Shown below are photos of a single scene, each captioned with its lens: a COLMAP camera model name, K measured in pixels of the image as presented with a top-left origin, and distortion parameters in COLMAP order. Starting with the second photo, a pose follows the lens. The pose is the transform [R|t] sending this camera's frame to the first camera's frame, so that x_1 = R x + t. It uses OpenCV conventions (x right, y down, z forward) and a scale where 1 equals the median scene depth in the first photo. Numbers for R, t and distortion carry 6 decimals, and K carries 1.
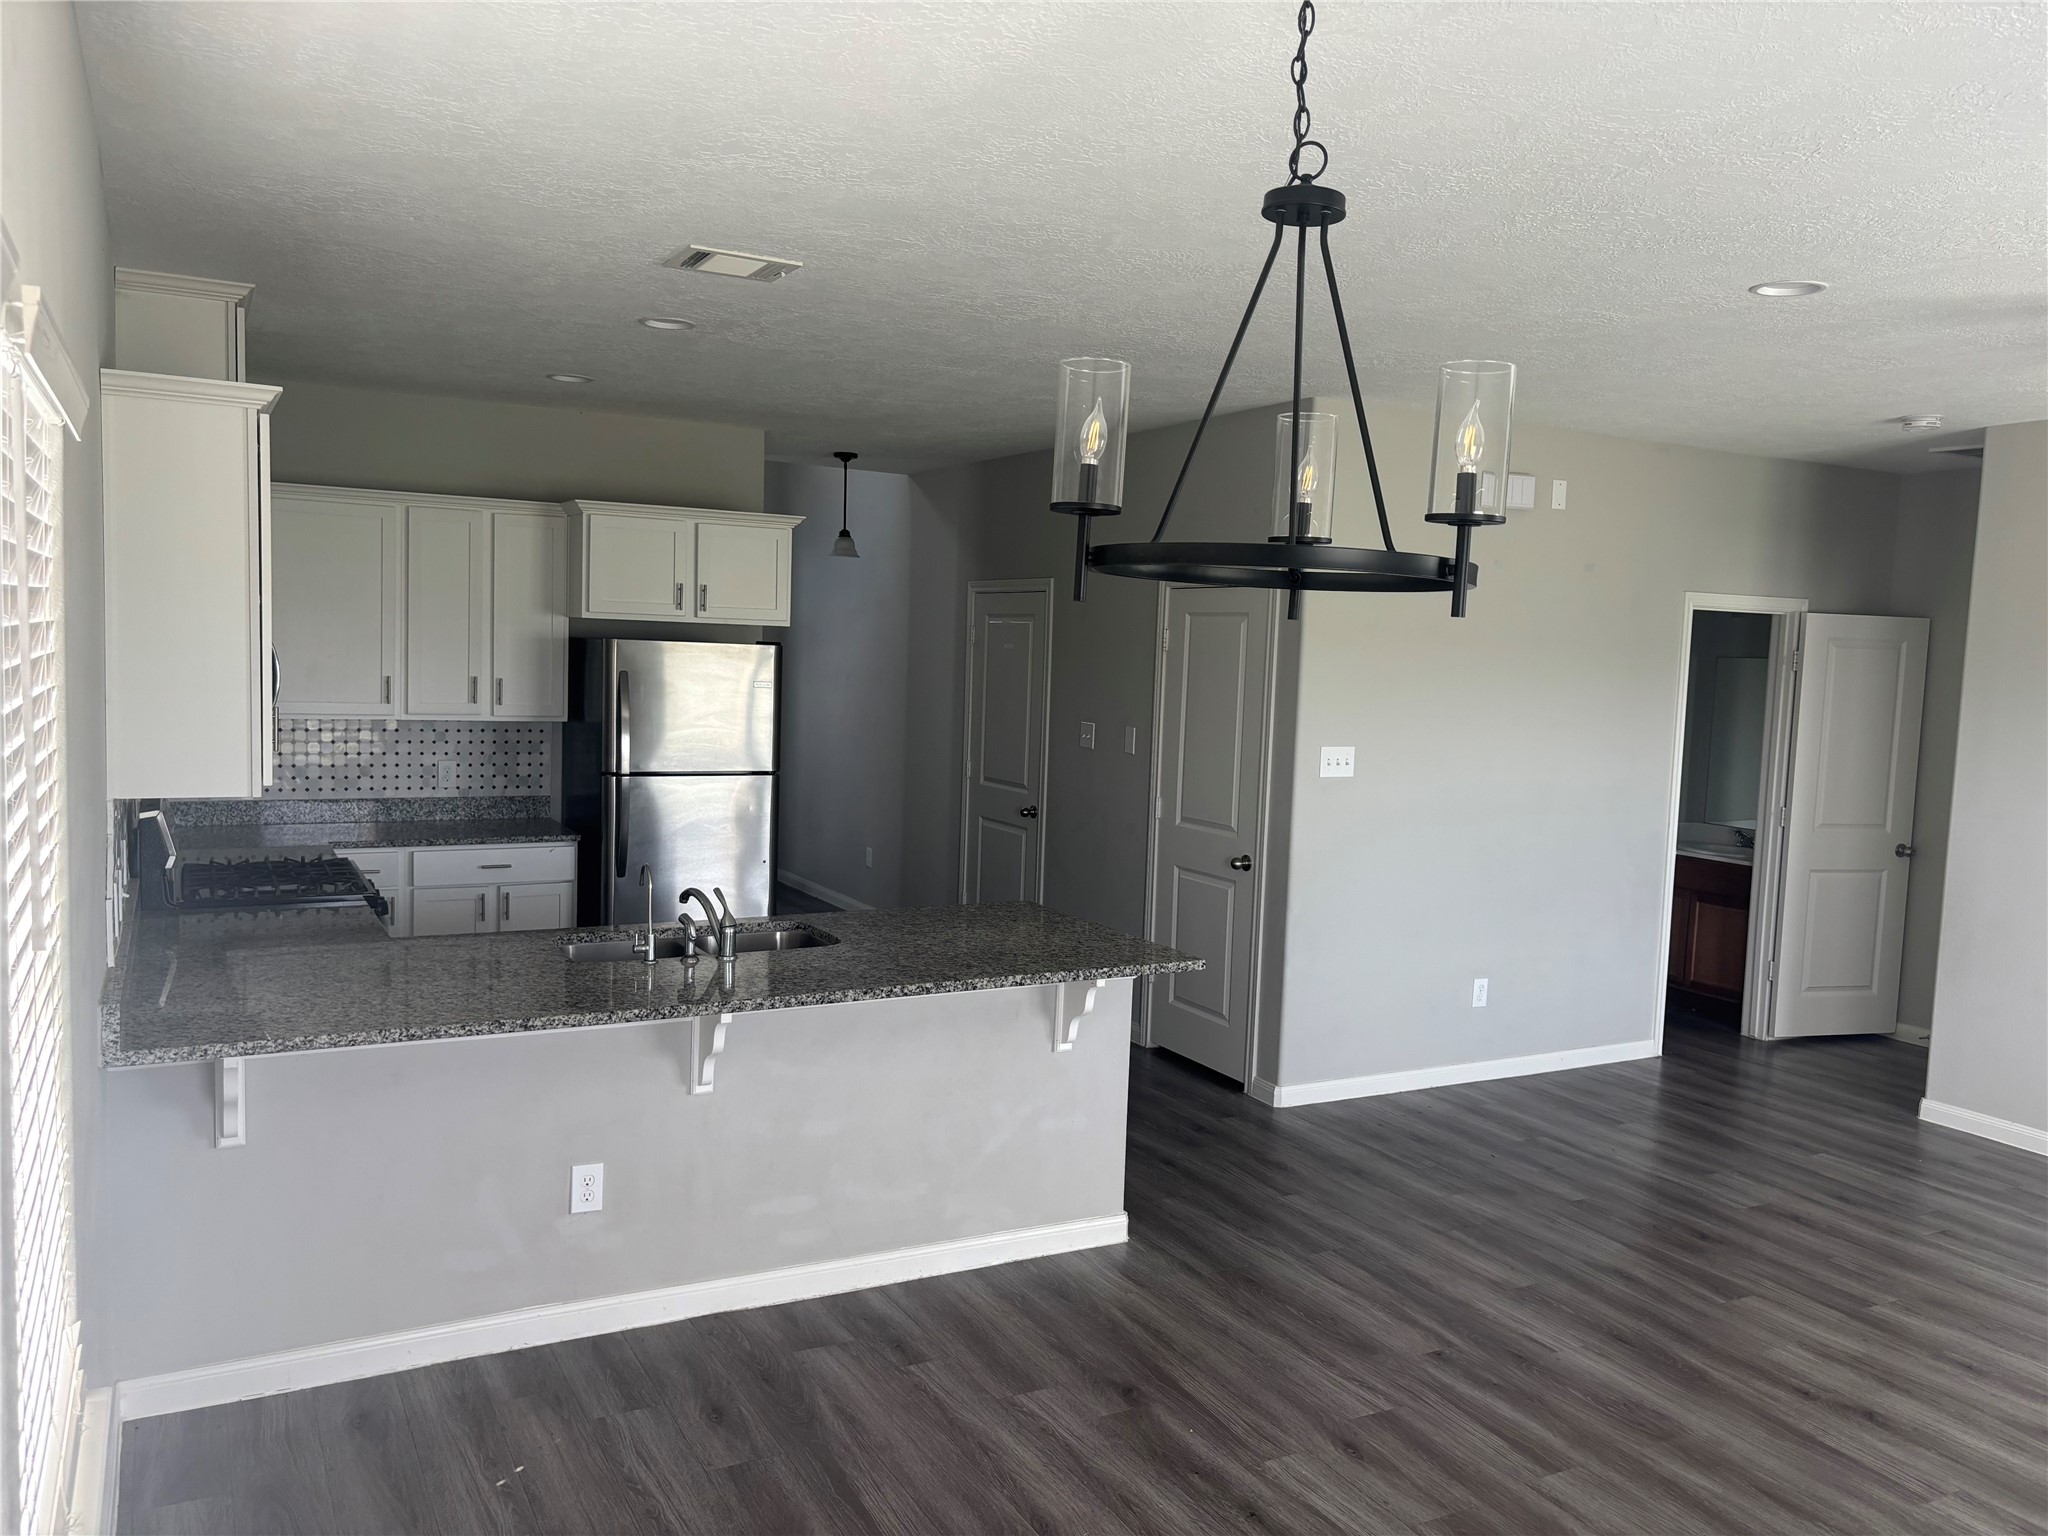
lens RADIAL K [[1564.7, 0, 1024.0], [0, 1564.7, 768.0], [0, 0, 1]] dist [0.010832, 0.002869]
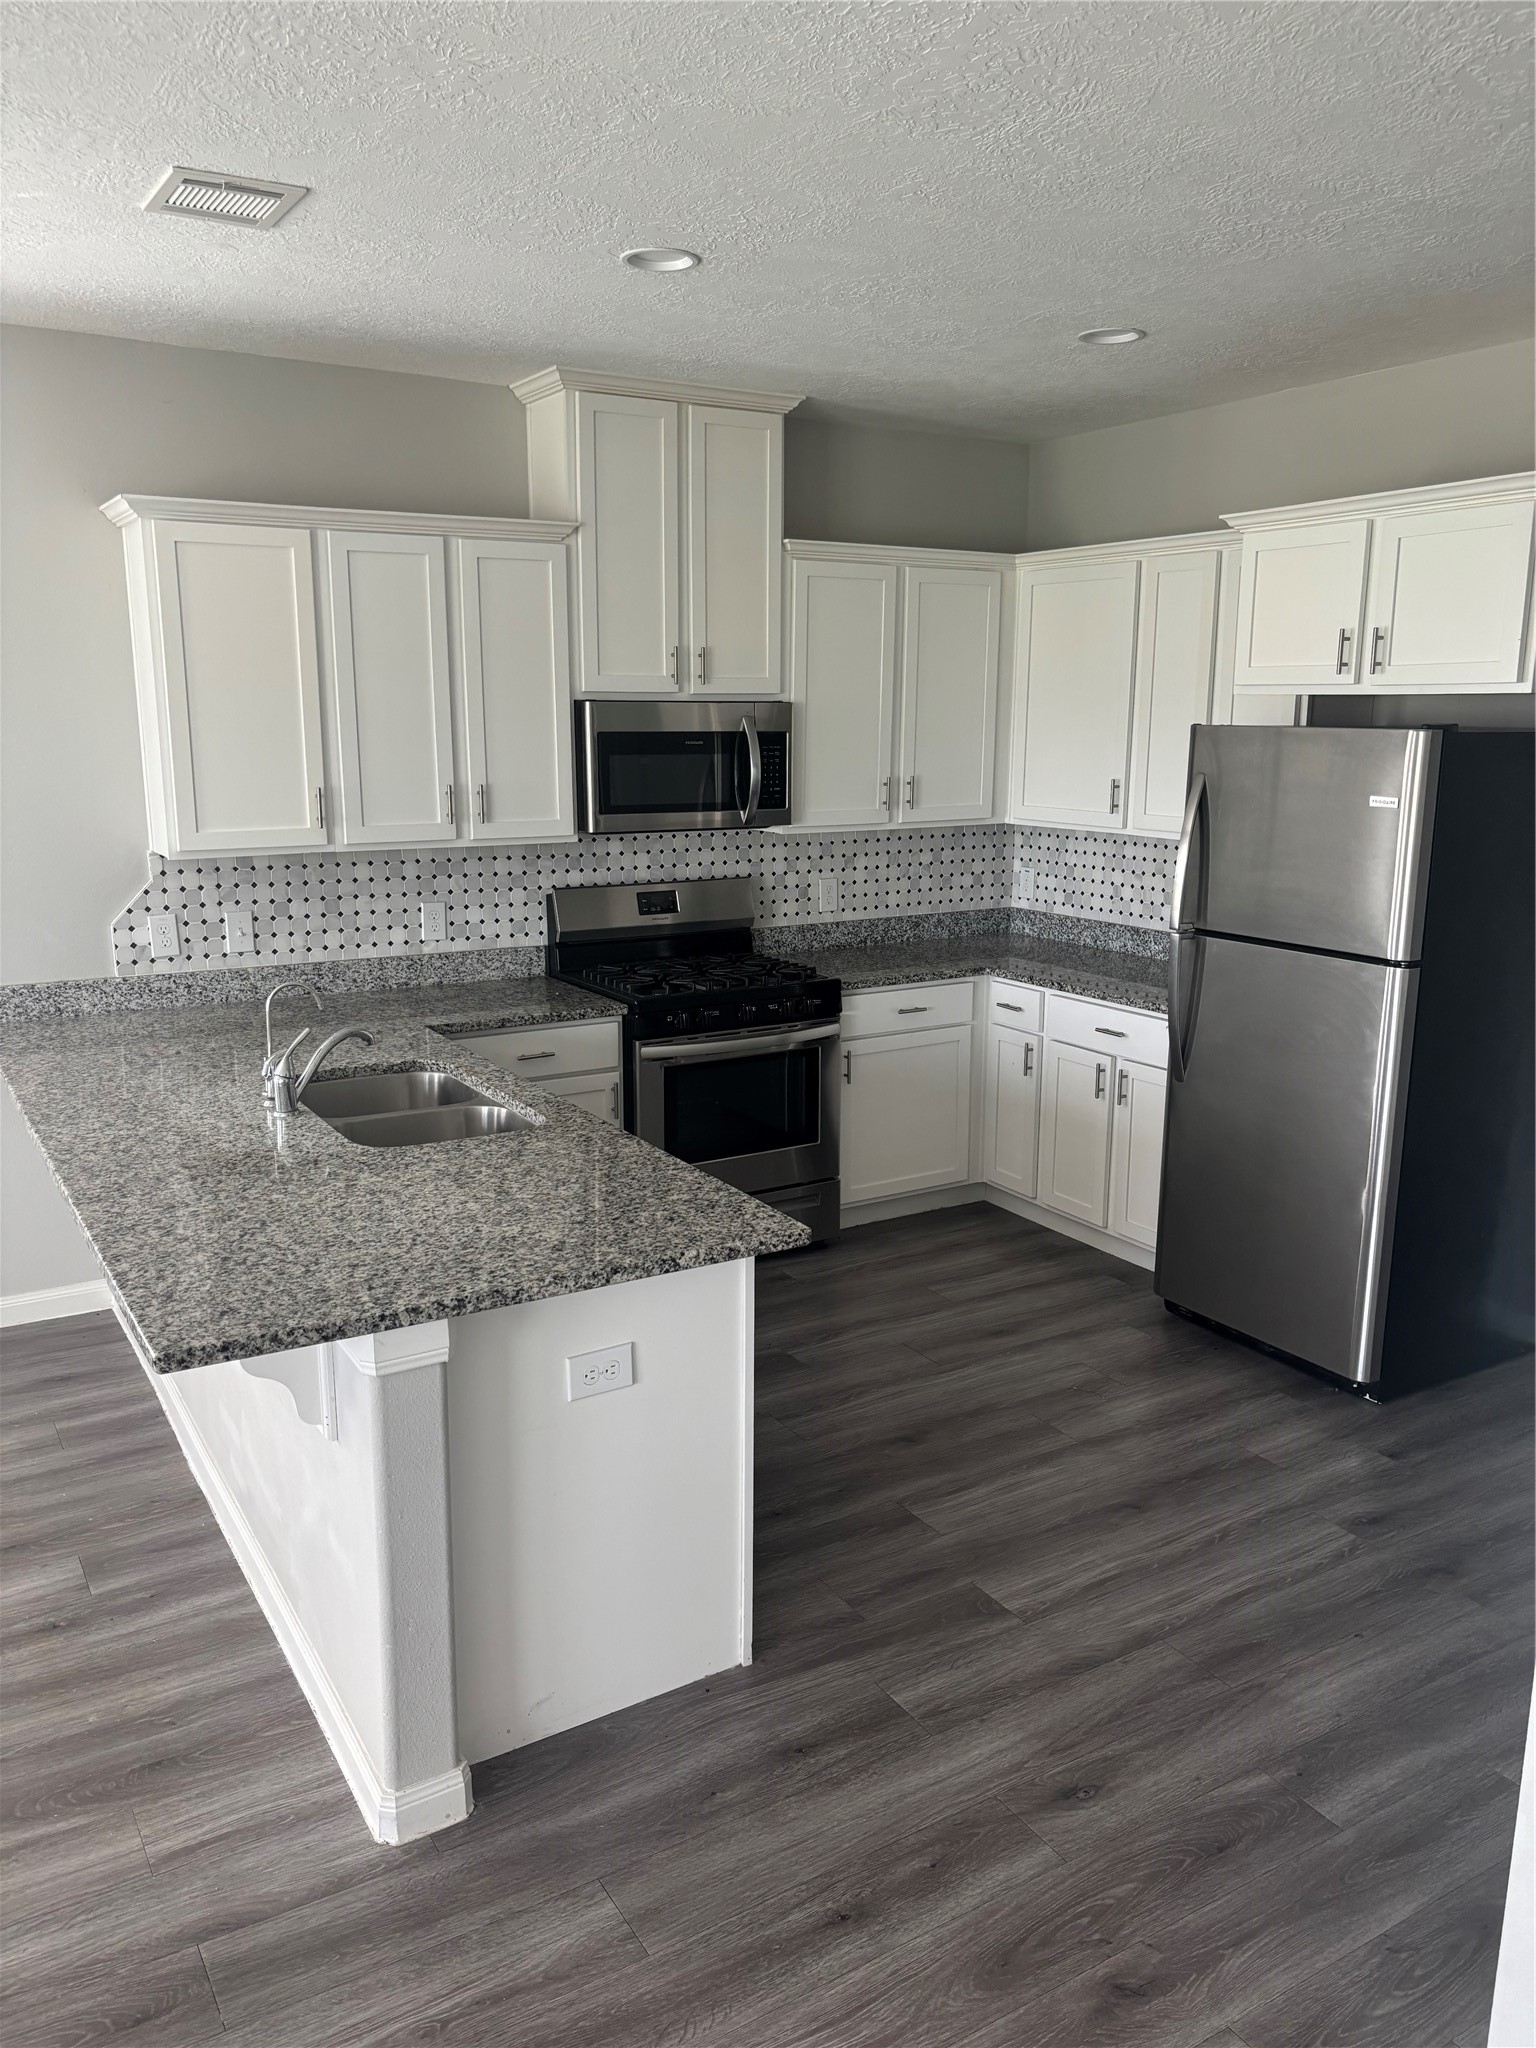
lens RADIAL K [[1551.9, 0, 777.1], [0, 1551.9, 1055.5], [0, 0, 1]] dist [0.084391, -0.169220]
pose [[0.055344, 0.186031, -0.980984, 0.618458], [-0.082392, 0.979990, 0.181194, -0.077606], [0.995062, 0.070797, 0.069564, 1.200307]]
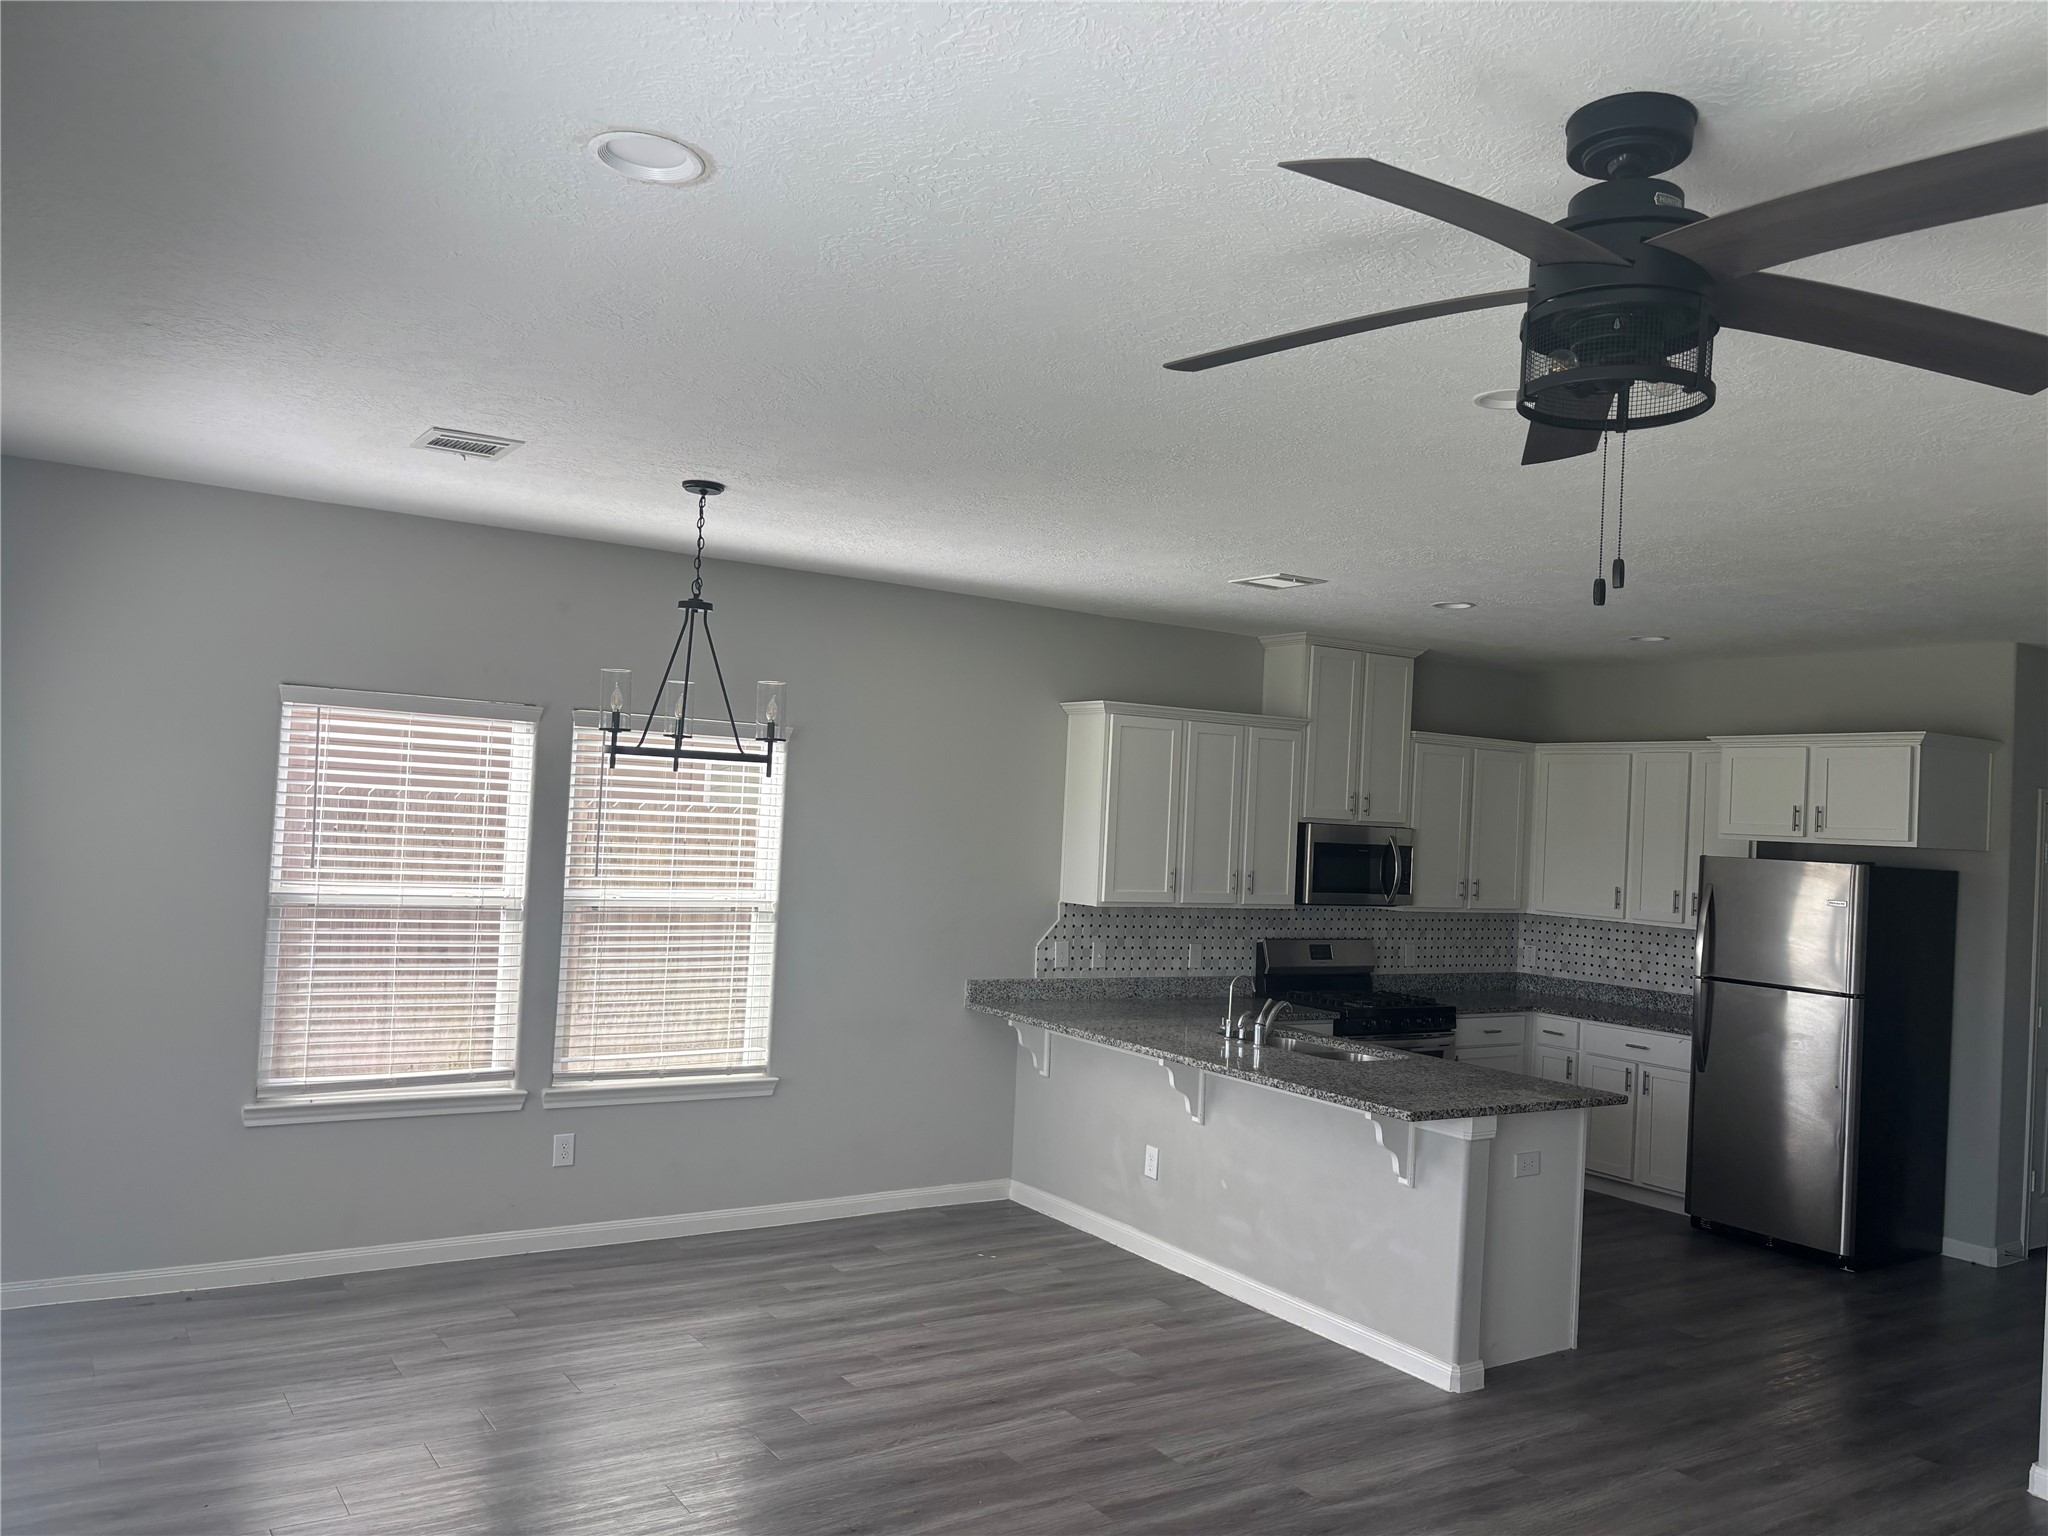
lens RADIAL K [[1551.9, 0, 1024.0], [0, 1551.9, 768.0], [0, 0, 1]] dist [0.084391, -0.169220]
pose [[0.085028, -0.062099, -0.994442, 1.249266], [-0.126604, 0.989293, -0.072602, -0.002050], [0.988302, 0.132074, 0.076256, 0.645103]]
